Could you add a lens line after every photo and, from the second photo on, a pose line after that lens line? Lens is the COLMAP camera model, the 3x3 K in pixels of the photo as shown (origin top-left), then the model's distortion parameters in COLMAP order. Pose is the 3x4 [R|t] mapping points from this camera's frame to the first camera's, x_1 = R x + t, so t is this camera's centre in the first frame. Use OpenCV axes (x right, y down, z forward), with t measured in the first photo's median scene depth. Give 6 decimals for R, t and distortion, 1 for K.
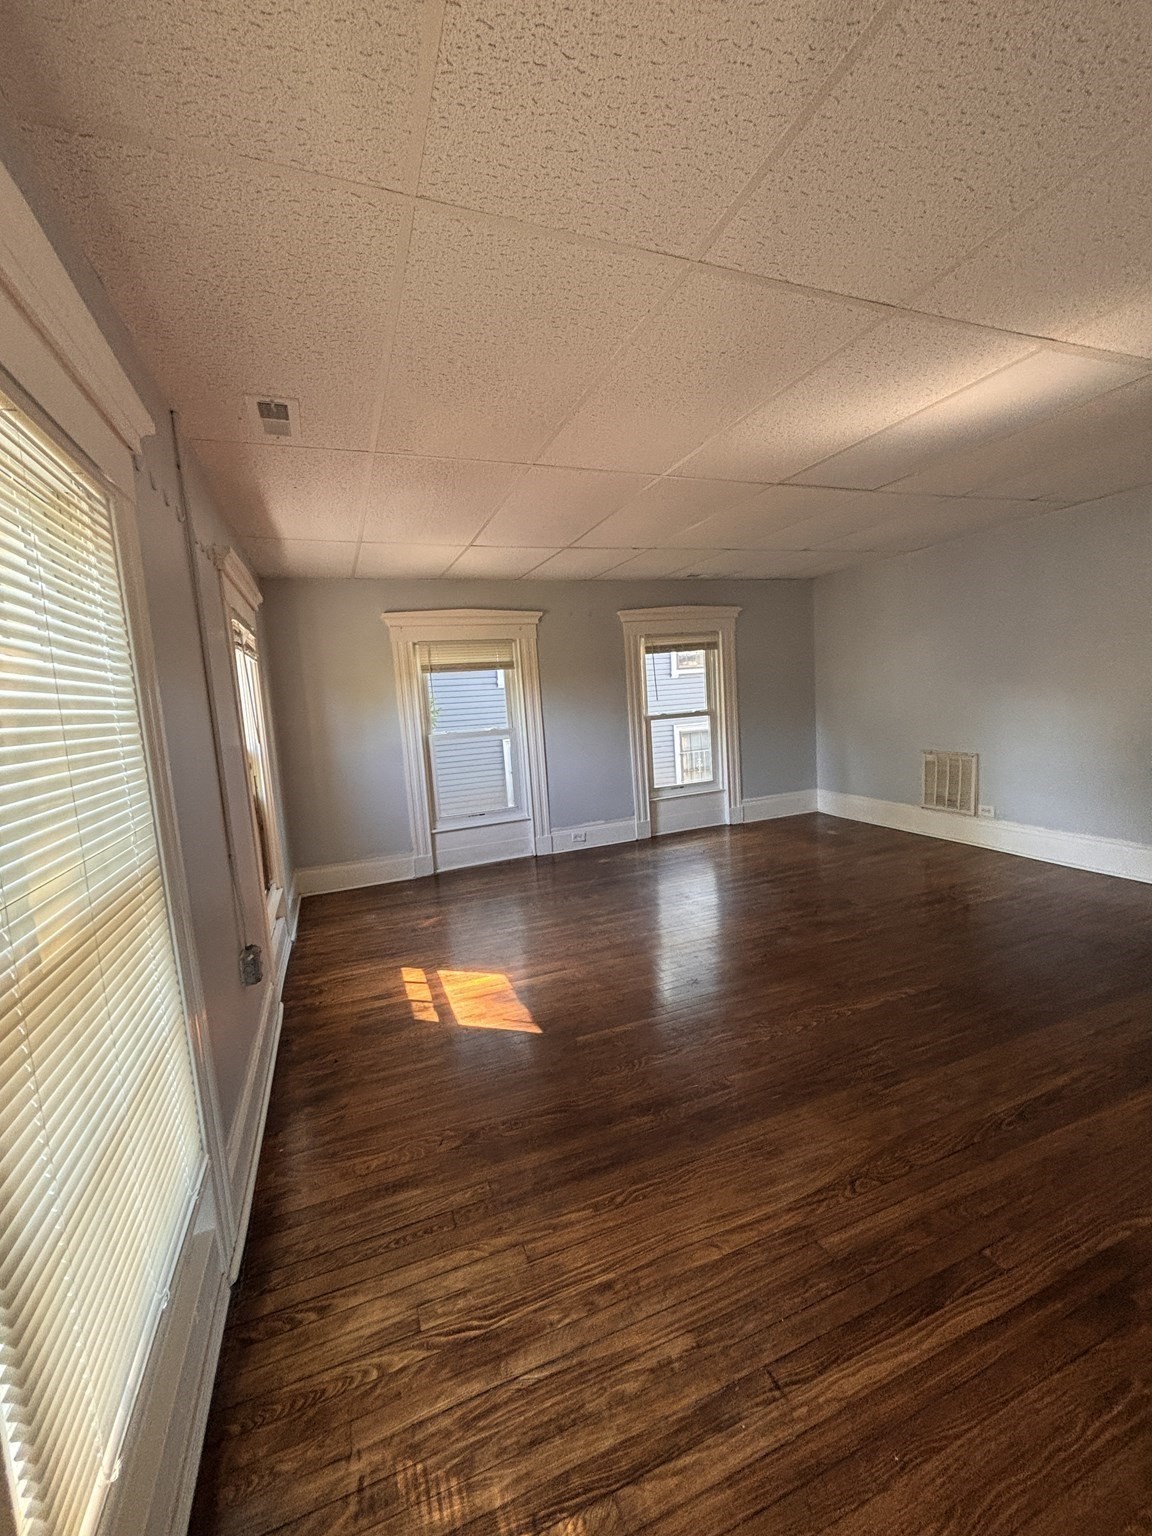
lens RADIAL K [[619.1, 0, 578.8], [0, 619.1, 772.8], [0, 0, 1]] dist [-0.017293, 0.000033]
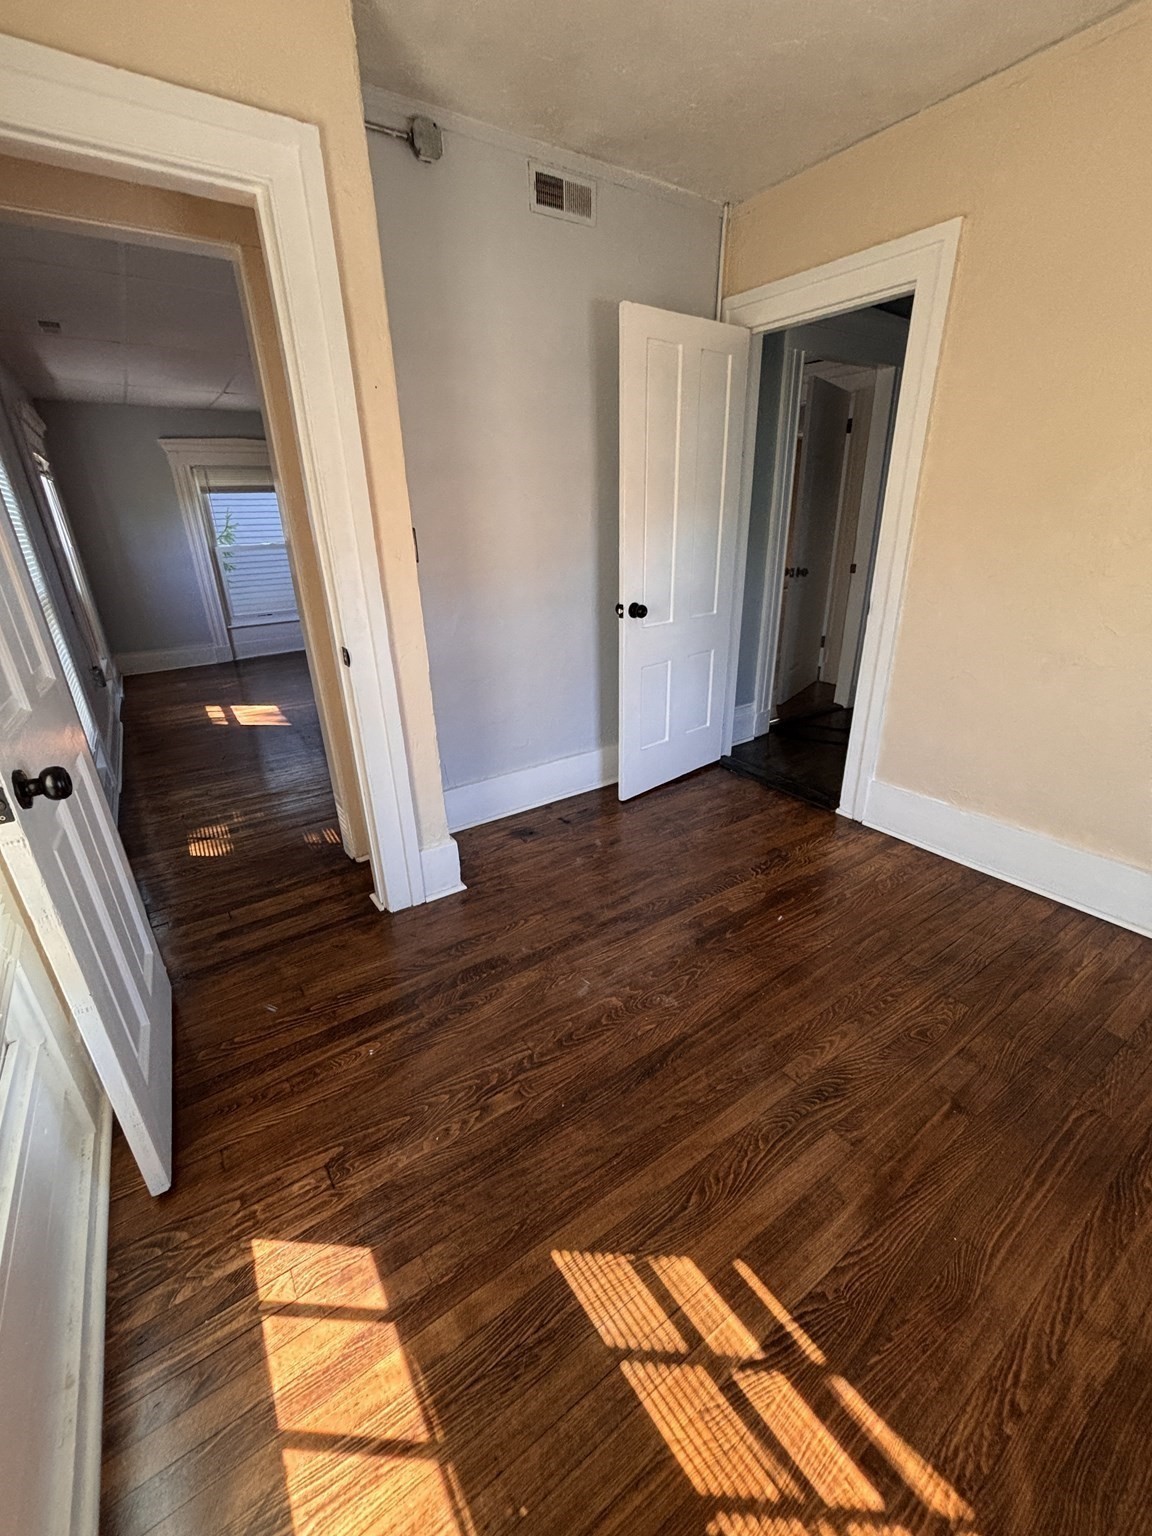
lens RADIAL K [[619.1, 0, 567.8], [0, 619.1, 766.2], [0, 0, 1]] dist [-0.017293, 0.000033]
pose [[0.976601, -0.055038, 0.207896, 0.207274], [0.000762, 0.967577, 0.252575, 0.064182], [-0.215057, -0.246507, 0.944979, -0.521728]]
